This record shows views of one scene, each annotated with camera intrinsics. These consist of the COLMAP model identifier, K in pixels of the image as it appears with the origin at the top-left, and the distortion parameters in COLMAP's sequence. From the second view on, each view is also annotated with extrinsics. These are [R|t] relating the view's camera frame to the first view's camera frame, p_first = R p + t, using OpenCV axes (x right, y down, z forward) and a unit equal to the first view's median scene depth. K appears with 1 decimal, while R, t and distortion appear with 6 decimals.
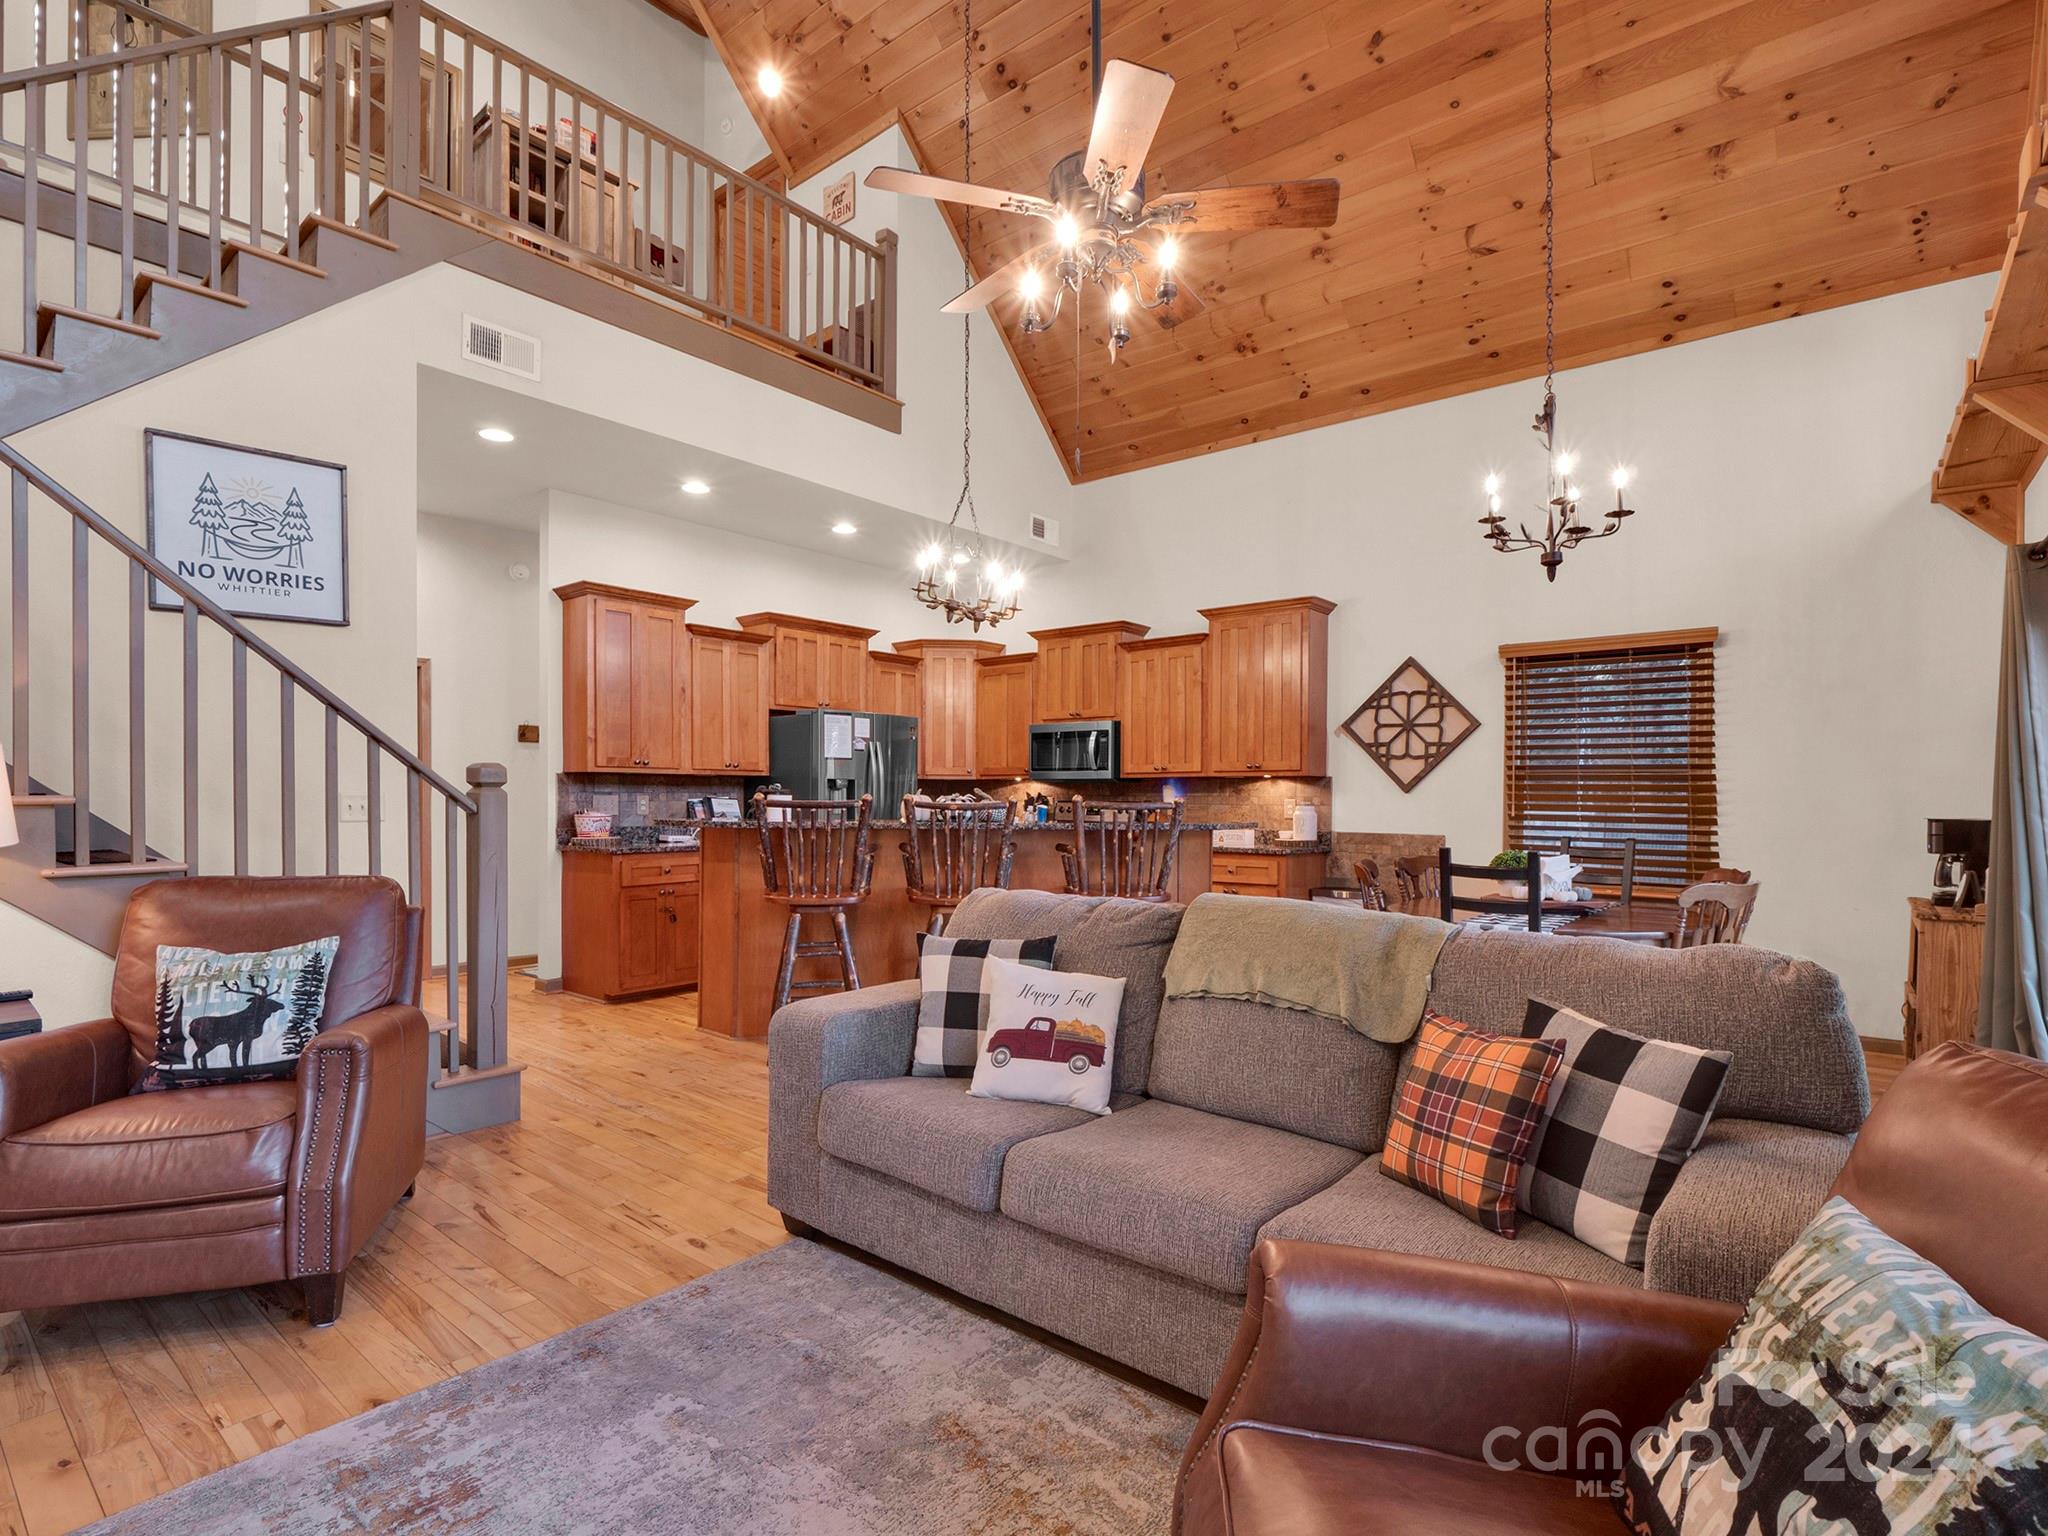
lens RADIAL K [[1022.6, 0, 1015.5], [0, 1022.6, 816.9], [0, 0, 1]] dist [-0.009261, -0.010809]
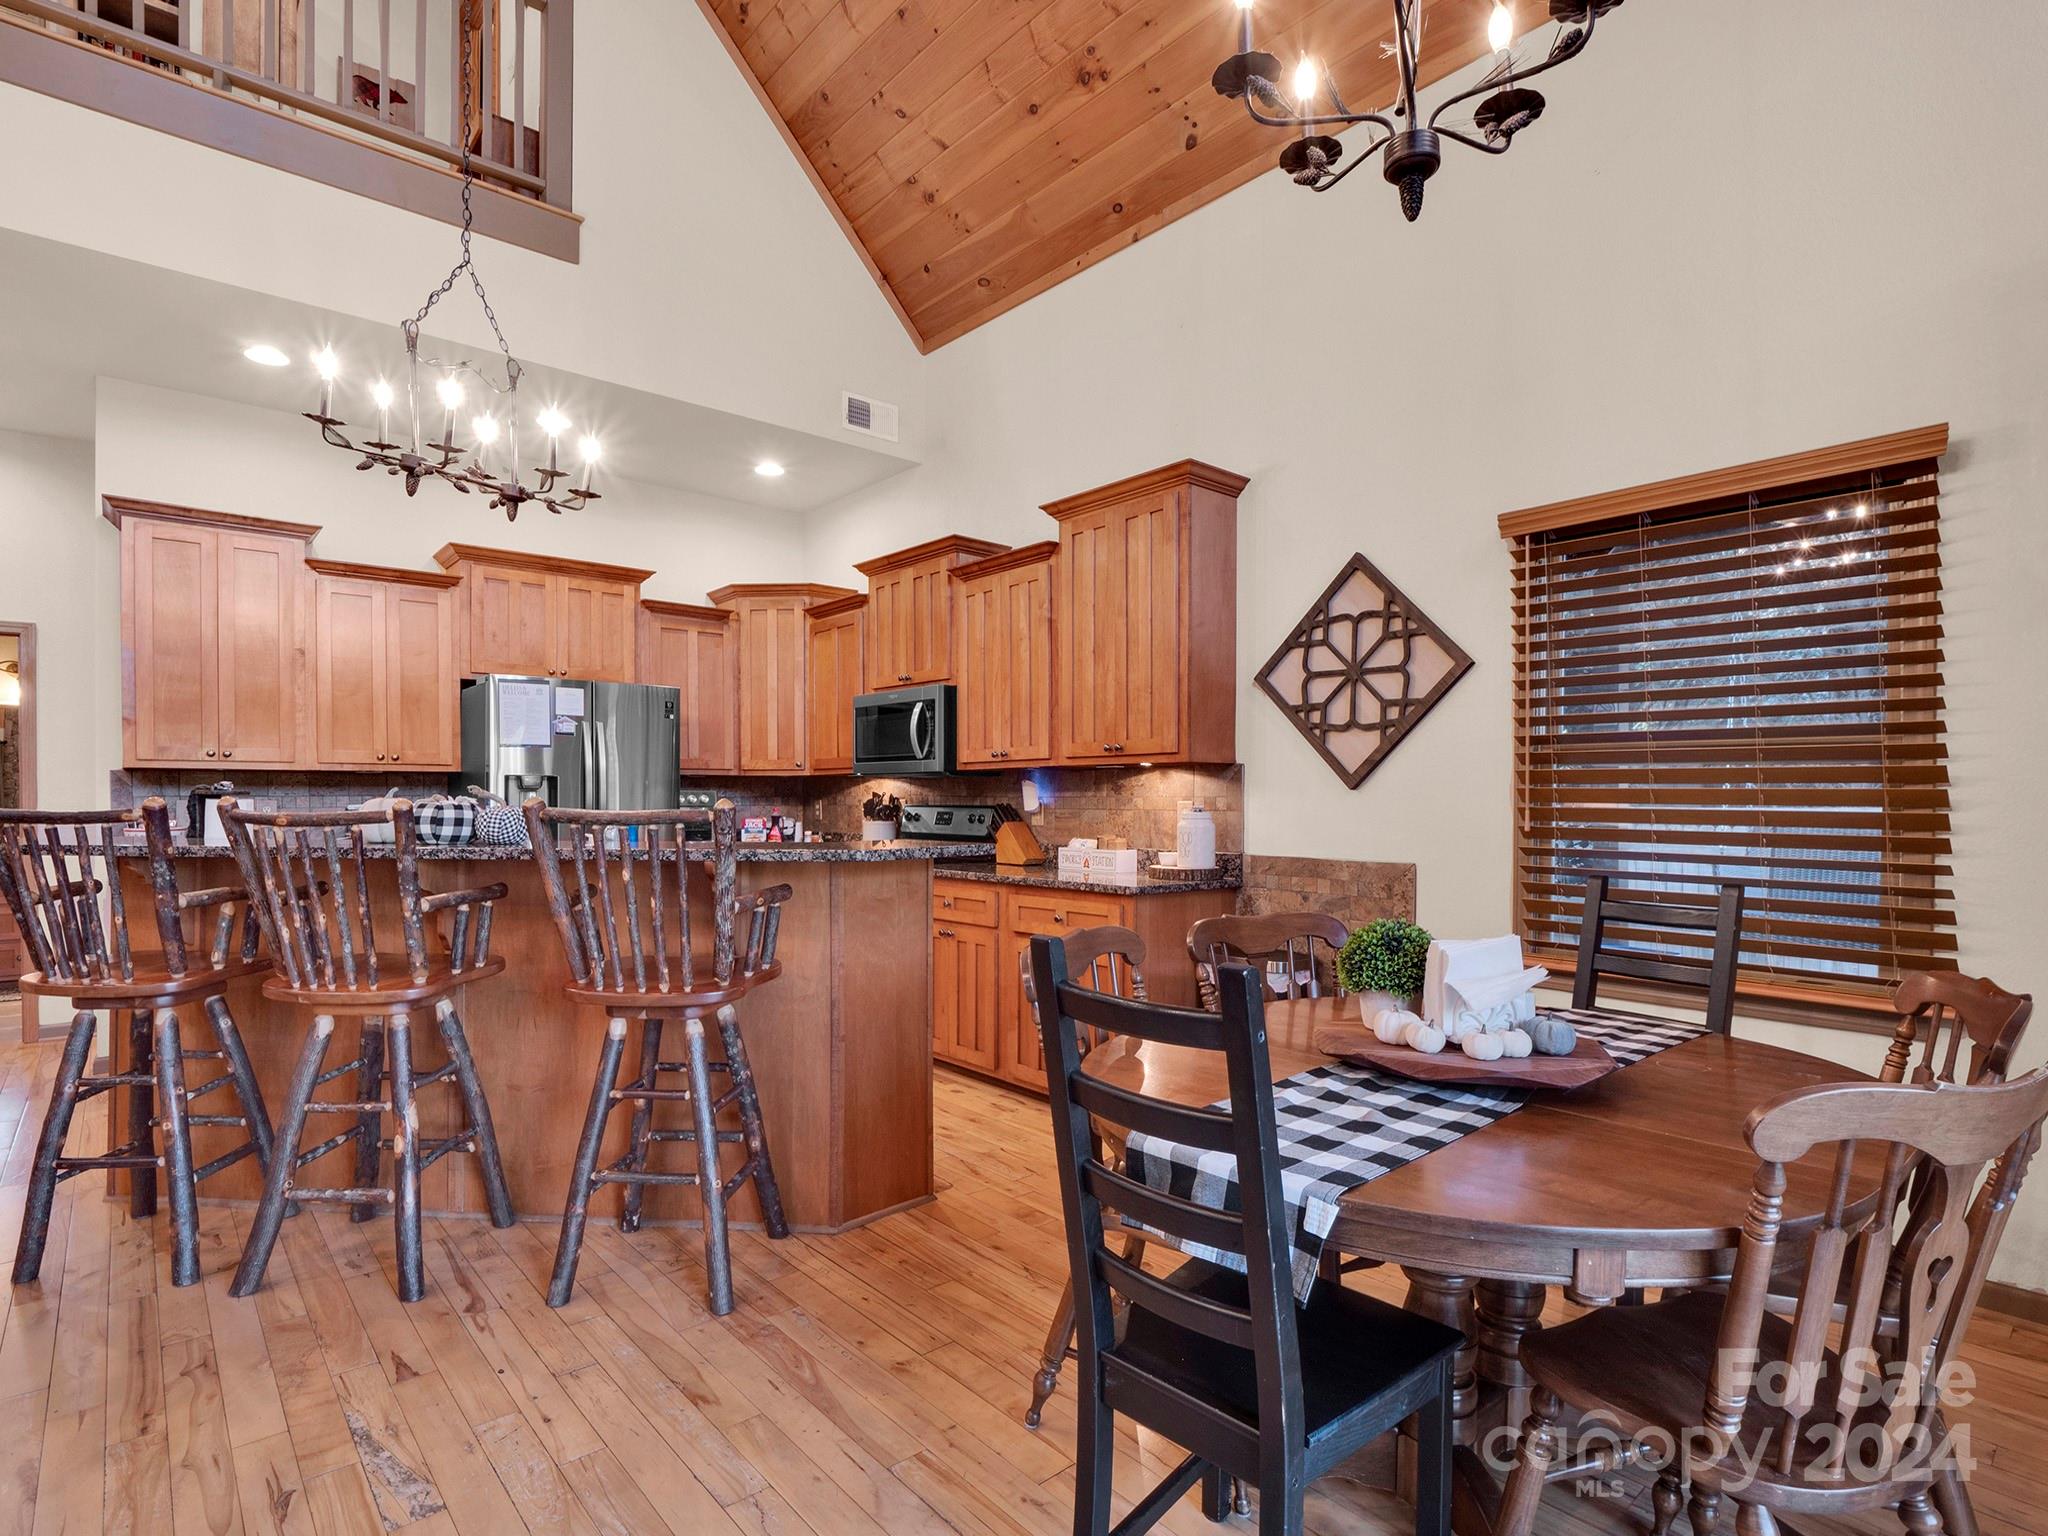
lens RADIAL K [[1047.0, 0, 992.5], [0, 1047.0, 807.4], [0, 0, 1]] dist [-0.003014, -0.012187]
pose [[0.986271, -0.004489, -0.165076, 0.265497], [0.002756, 0.999939, -0.010727, -0.006960], [0.165114, 0.010125, 0.986223, 0.363171]]
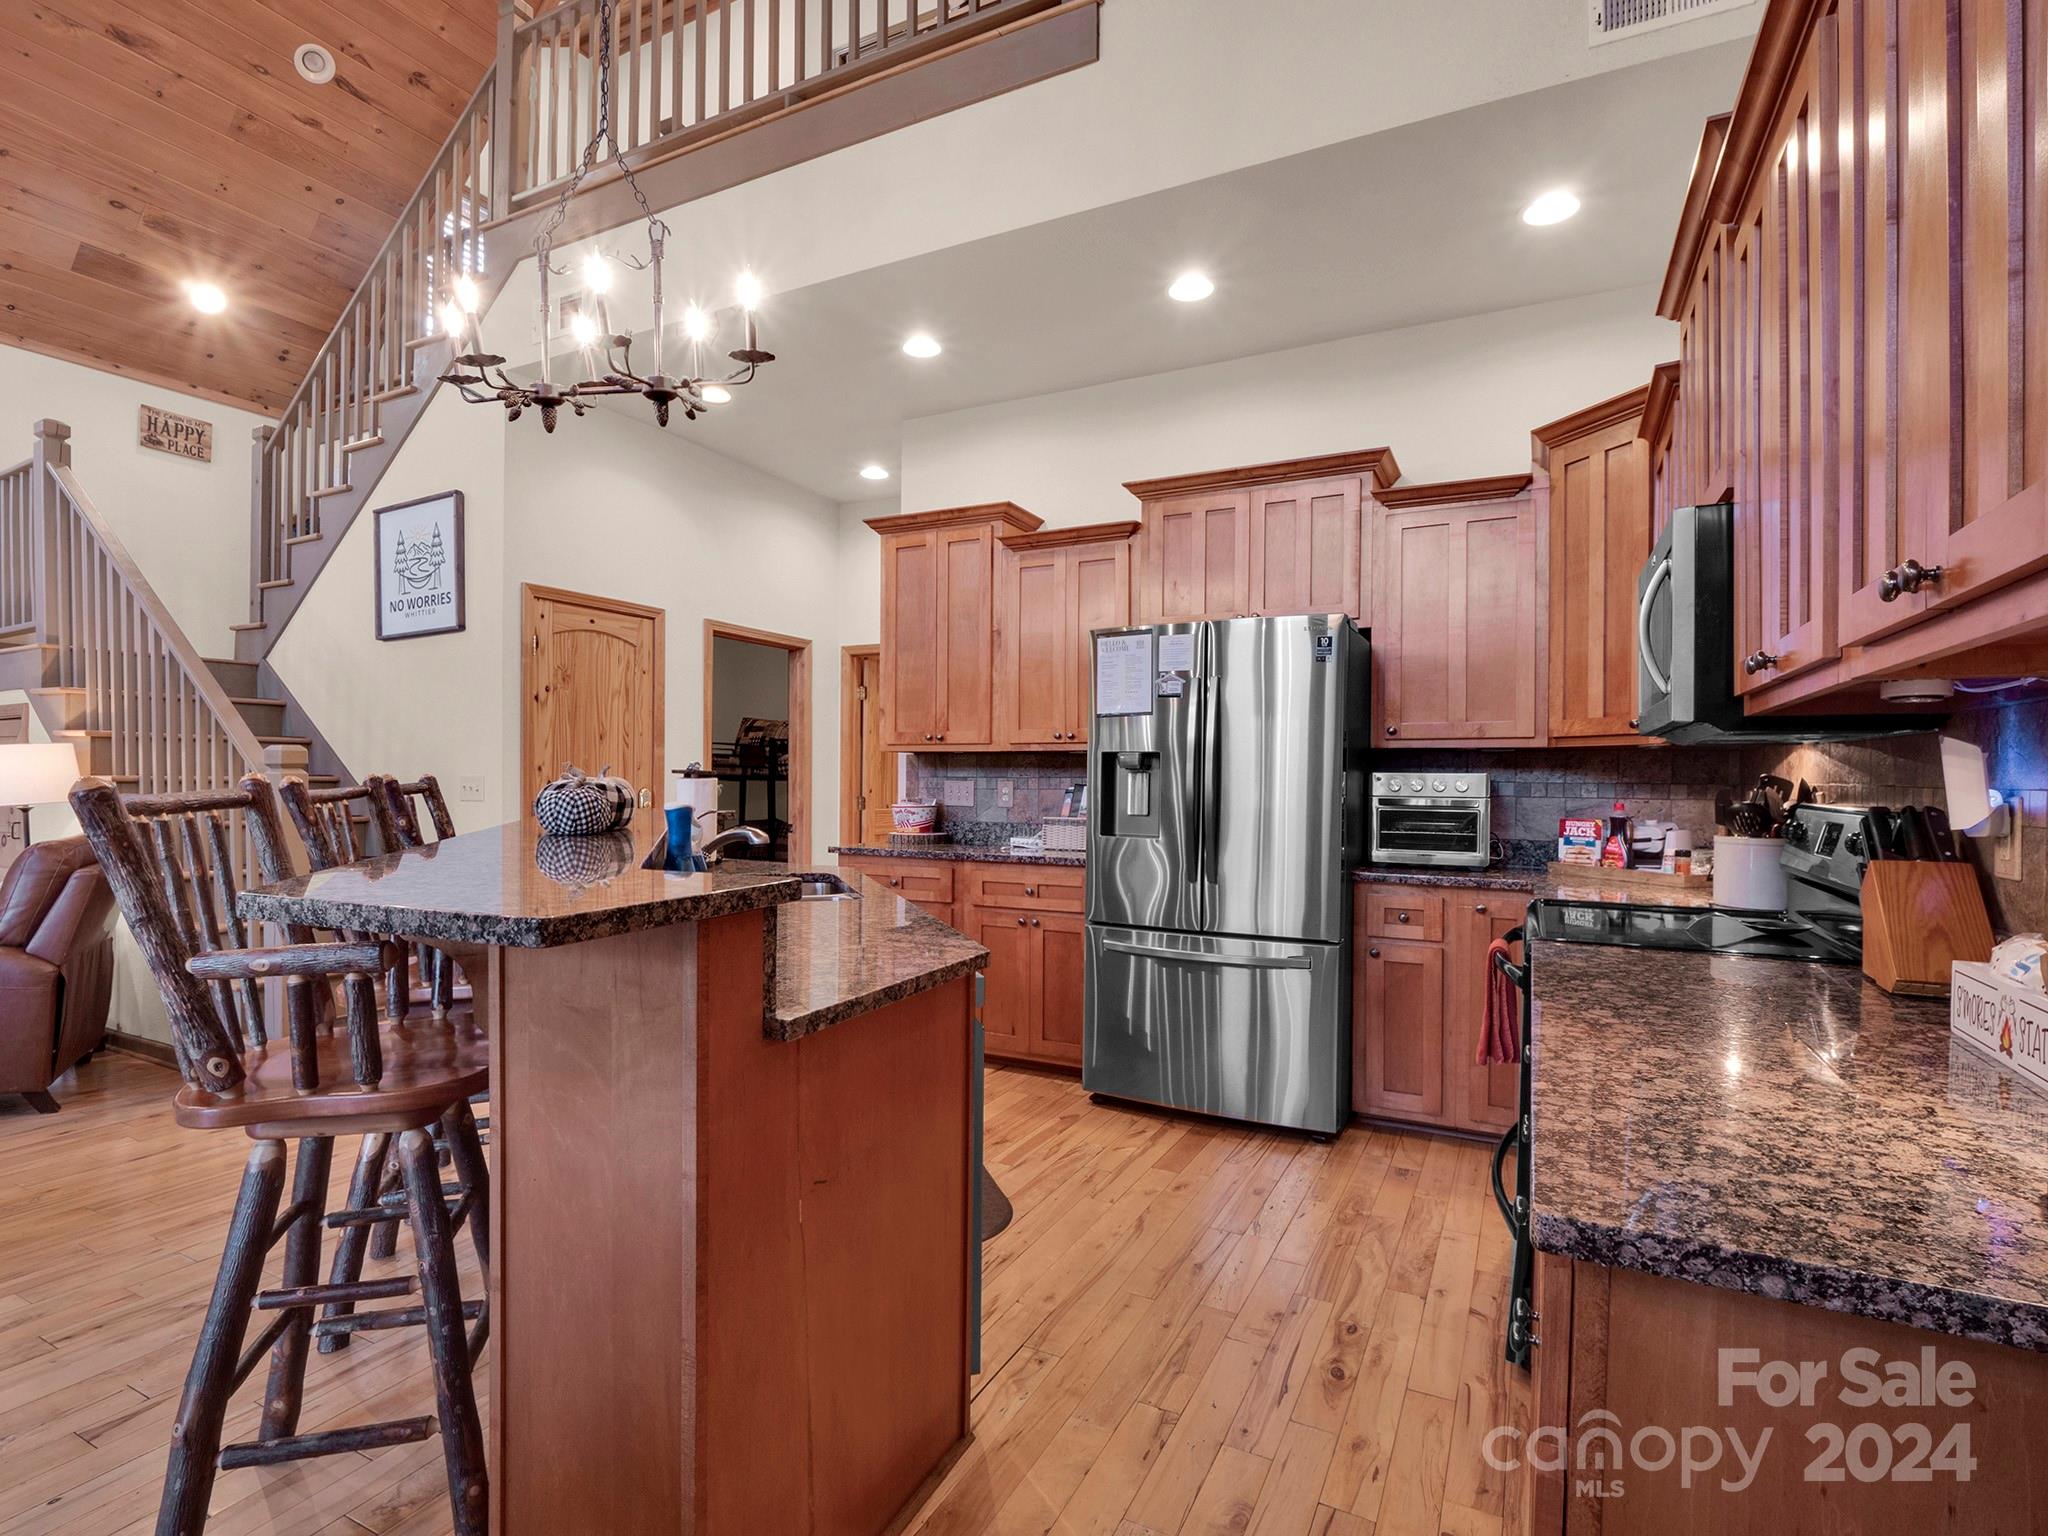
lens RADIAL K [[1003.5, 0, 978.2], [0, 1003.5, 778.9], [0, 0, 1]] dist [-0.011379, -0.002815]
pose [[0.202062, -0.003368, -0.979367, 0.347801], [-0.026778, 0.999601, -0.008963, -0.016371], [0.979007, 0.028037, 0.201892, 0.843201]]
